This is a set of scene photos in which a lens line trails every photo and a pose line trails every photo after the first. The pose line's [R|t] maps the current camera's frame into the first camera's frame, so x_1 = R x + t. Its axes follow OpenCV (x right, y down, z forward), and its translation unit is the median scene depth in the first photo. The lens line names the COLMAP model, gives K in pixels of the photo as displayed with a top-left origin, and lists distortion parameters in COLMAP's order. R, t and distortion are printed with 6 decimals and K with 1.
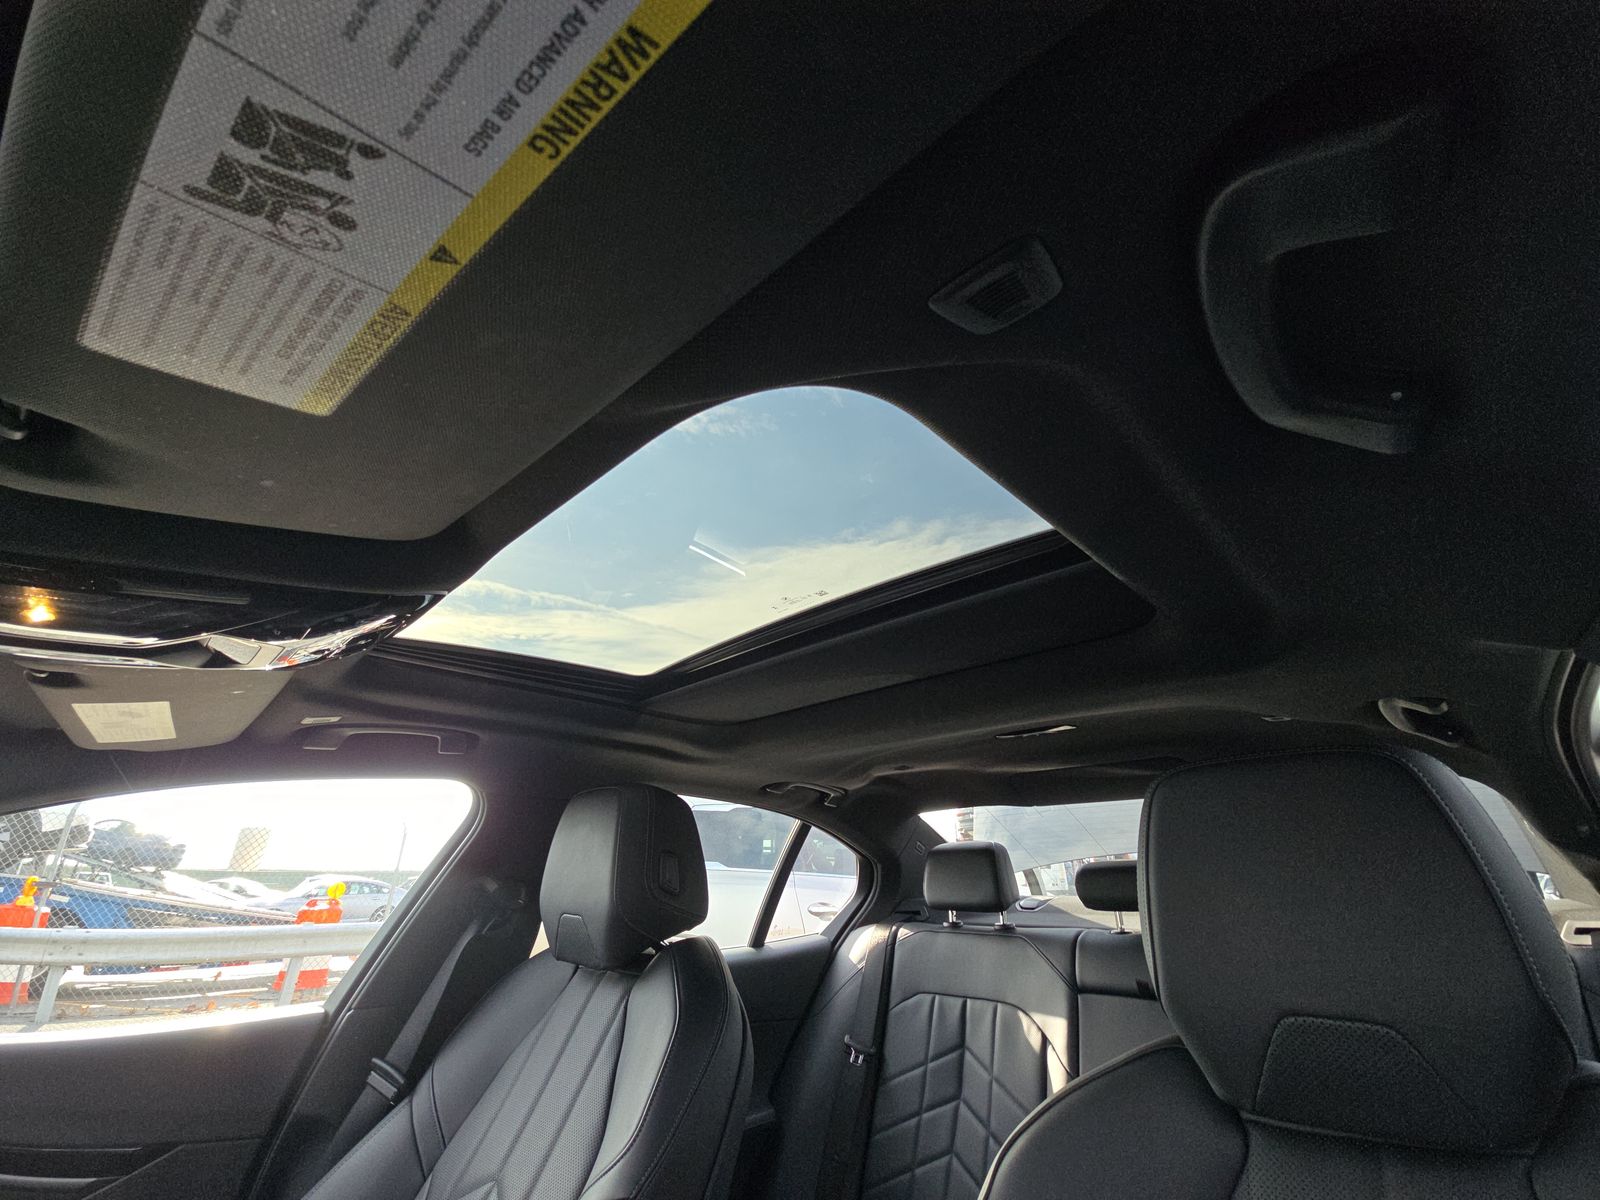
lens RADIAL K [[643.9, 0, 802.1], [0, 643.9, 597.2], [0, 0, 1]] dist [0.000734, 0.000068]
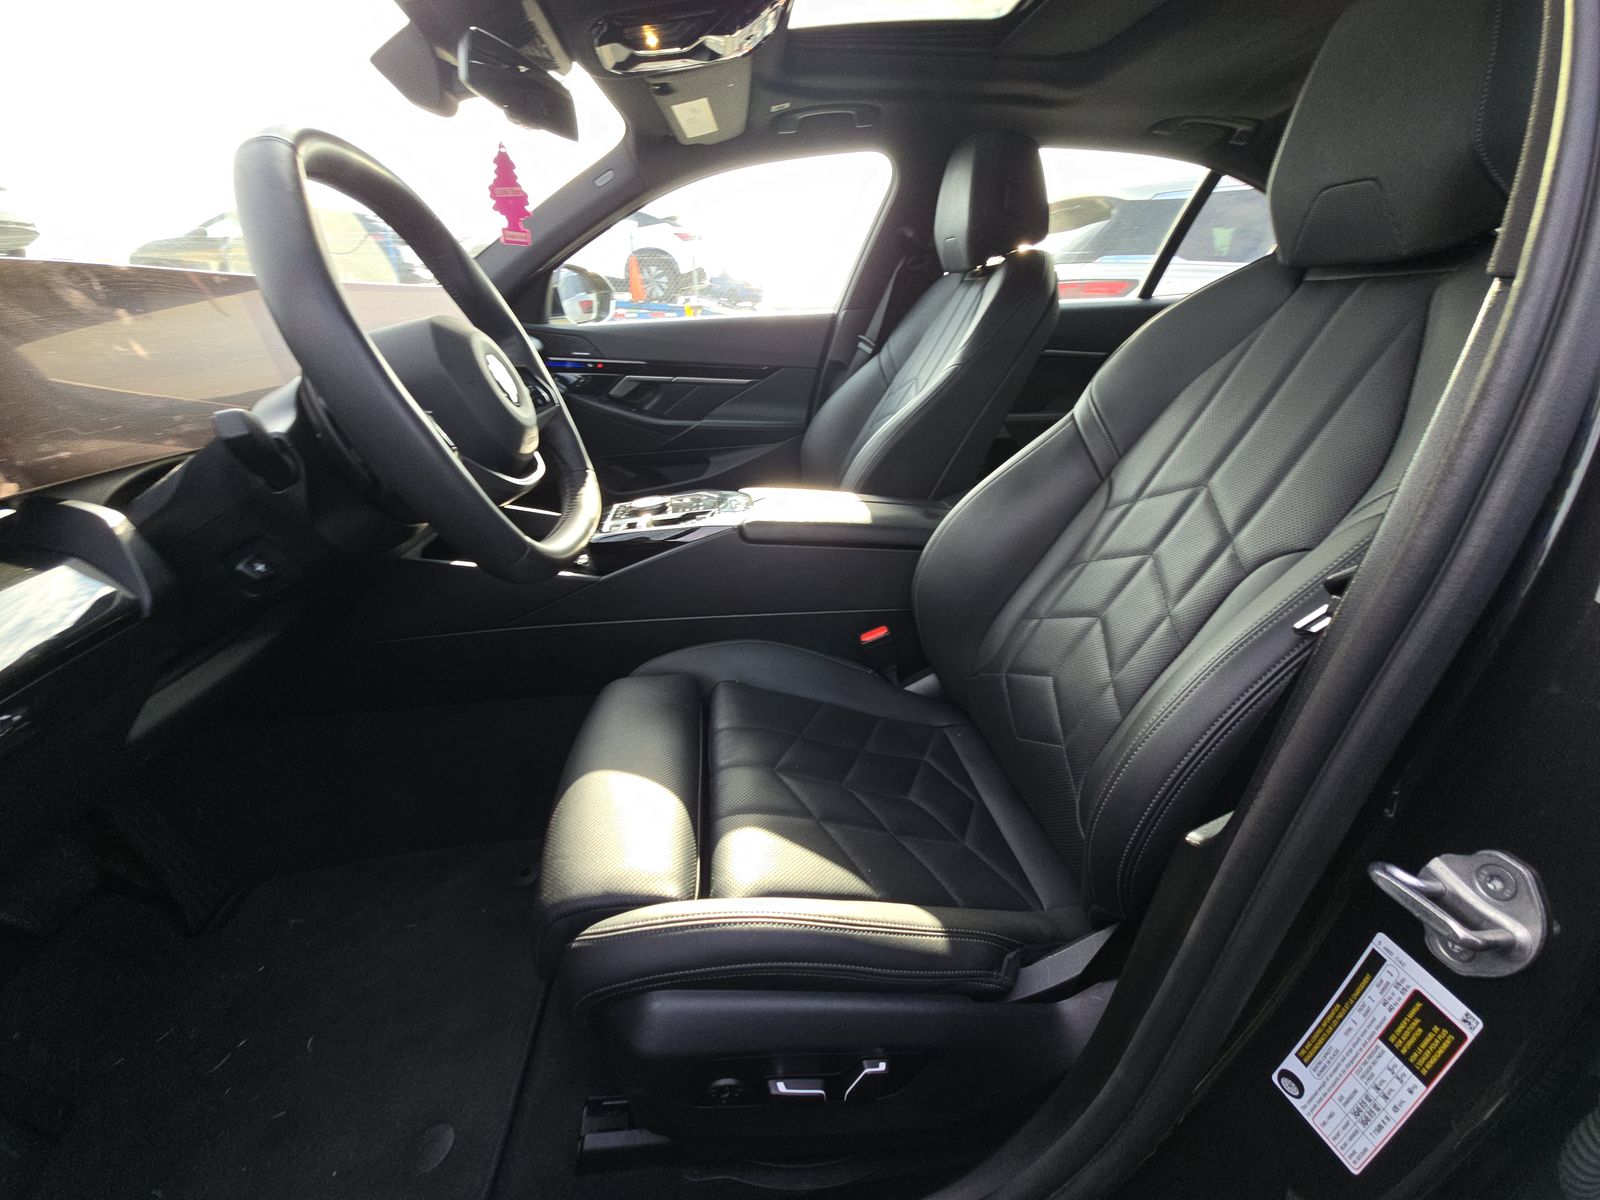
lens RADIAL K [[643.9, 0, 802.1], [0, 643.9, 597.2], [0, 0, 1]] dist [0.000734, 0.000068]
pose [[0.782081, 0.247187, -0.572056, 0.420294], [0.256296, 0.709153, 0.656821, 0.016684], [0.568033, -0.660303, 0.491262, -0.456329]]
